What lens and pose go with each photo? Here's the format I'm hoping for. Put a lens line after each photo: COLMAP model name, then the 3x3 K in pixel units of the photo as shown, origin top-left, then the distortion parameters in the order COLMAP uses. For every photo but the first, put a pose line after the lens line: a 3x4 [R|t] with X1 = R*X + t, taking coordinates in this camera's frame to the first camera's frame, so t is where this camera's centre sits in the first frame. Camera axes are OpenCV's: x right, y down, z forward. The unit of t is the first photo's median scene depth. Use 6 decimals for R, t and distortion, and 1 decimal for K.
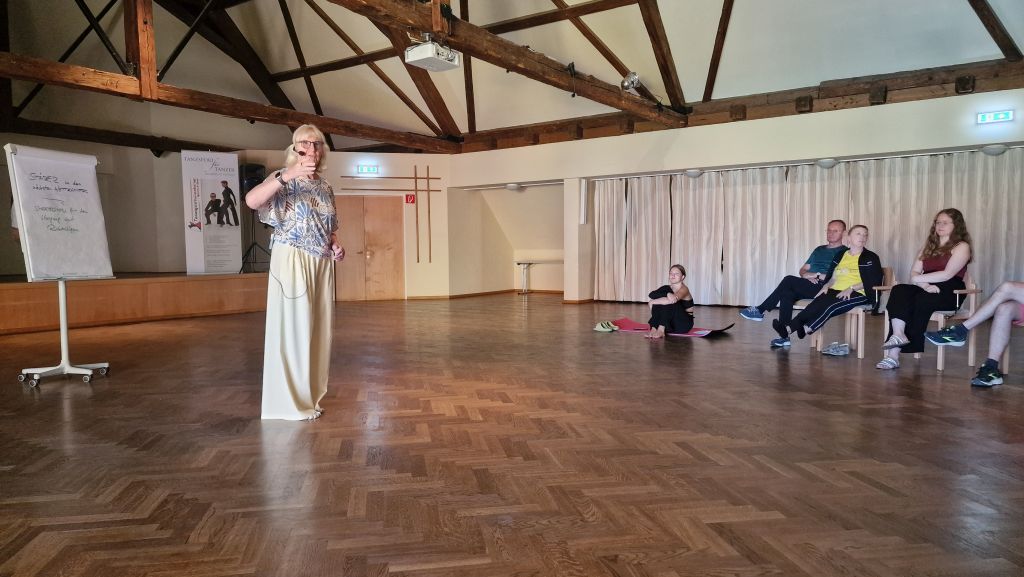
lens RADIAL K [[678.7, 0, 503.5], [0, 678.7, 282.9], [0, 0, 1]] dist [0.082049, -0.065530]
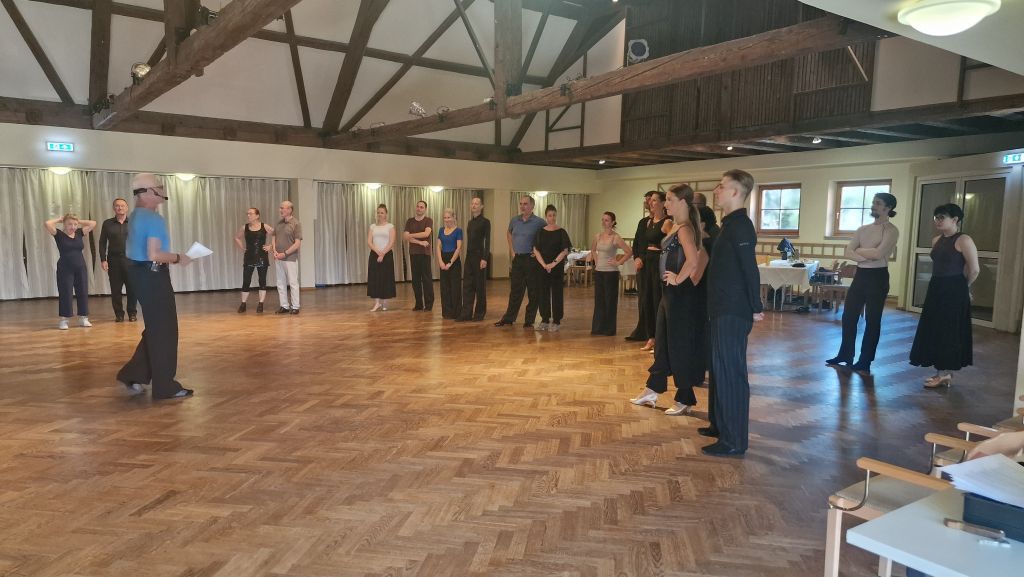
lens RADIAL K [[678.7, 0, 505.1], [0, 678.7, 299.1], [0, 0, 1]] dist [0.082049, -0.065530]
pose [[0.319718, -0.092448, 0.942992, -0.235544], [0.032047, 0.995714, 0.086752, -0.030719], [-0.946971, 0.002484, 0.321310, -0.178860]]
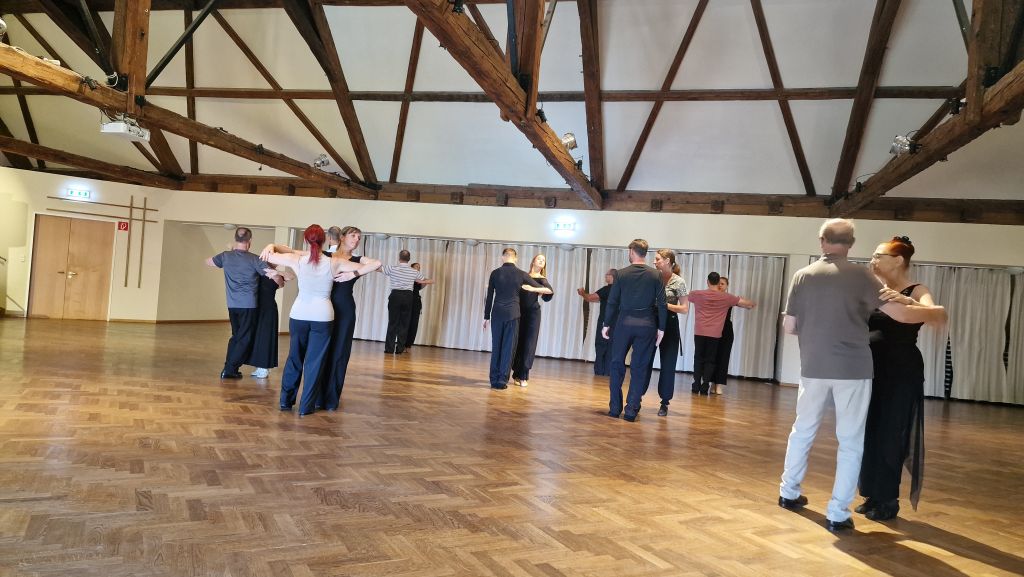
lens RADIAL K [[678.7, 0, 517.6], [0, 678.7, 298.4], [0, 0, 1]] dist [0.082049, -0.065530]
pose [[0.934793, 0.084594, 0.344972, 0.092545], [-0.070703, 0.996106, -0.052675, 0.002021], [-0.348085, 0.024850, 0.937134, -0.272608]]
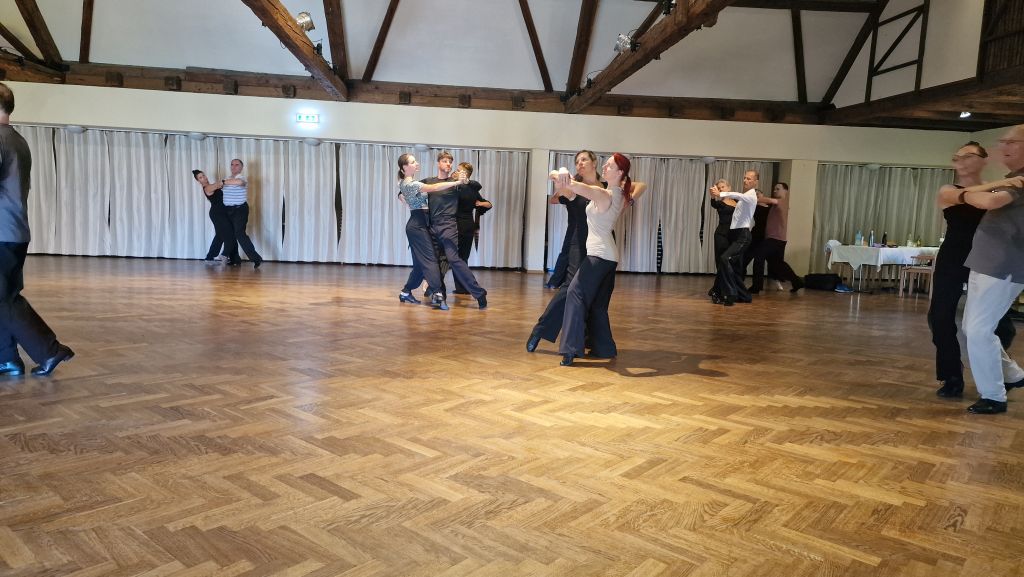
lens RADIAL K [[678.7, 0, 512.8], [0, 678.7, 280.4], [0, 0, 1]] dist [0.082049, -0.065530]
pose [[0.762225, -0.024247, 0.646858, 0.098145], [-0.014163, 0.998434, 0.054114, 0.003757], [-0.647157, -0.050409, 0.760688, -0.261516]]
